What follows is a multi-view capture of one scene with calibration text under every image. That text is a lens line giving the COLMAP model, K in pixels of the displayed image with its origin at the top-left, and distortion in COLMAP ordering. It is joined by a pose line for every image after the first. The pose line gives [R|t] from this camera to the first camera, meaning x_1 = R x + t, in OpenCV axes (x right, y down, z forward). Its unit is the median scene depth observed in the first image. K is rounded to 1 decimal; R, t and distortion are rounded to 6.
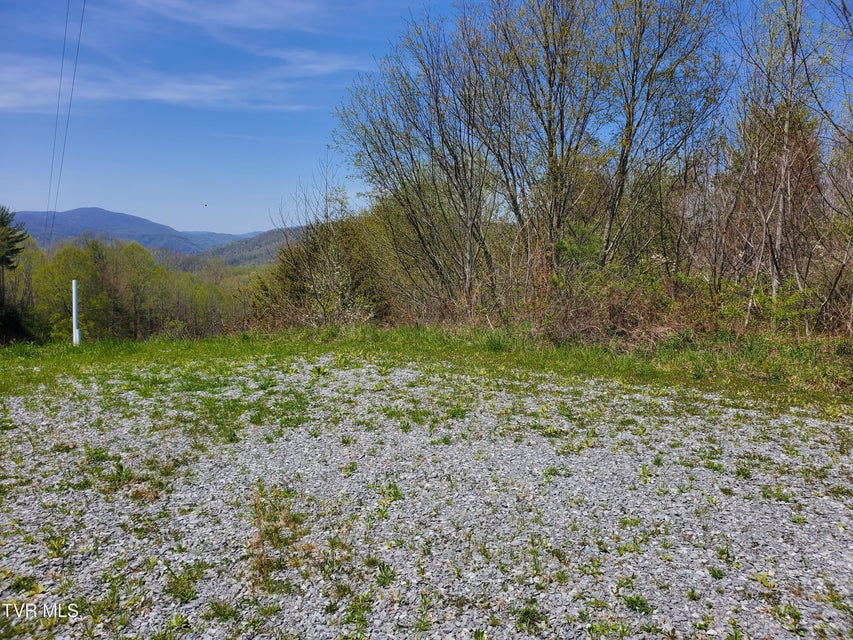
lens RADIAL K [[656.6, 0, 426.5], [0, 656.6, 320.0], [0, 0, 1]] dist [0.016389, -0.005091]
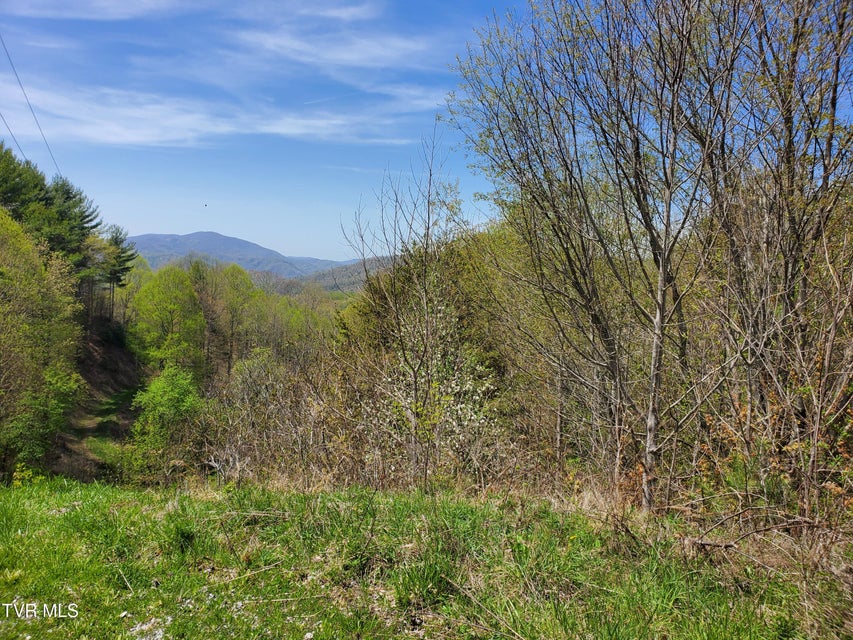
lens RADIAL K [[656.6, 0, 426.5], [0, 656.6, 320.0], [0, 0, 1]] dist [0.016389, -0.005091]
pose [[0.988623, 0.045946, -0.143224, -0.015725], [-0.052615, 0.997683, -0.043124, -0.011621], [0.140910, 0.050169, 0.988750, 0.101437]]
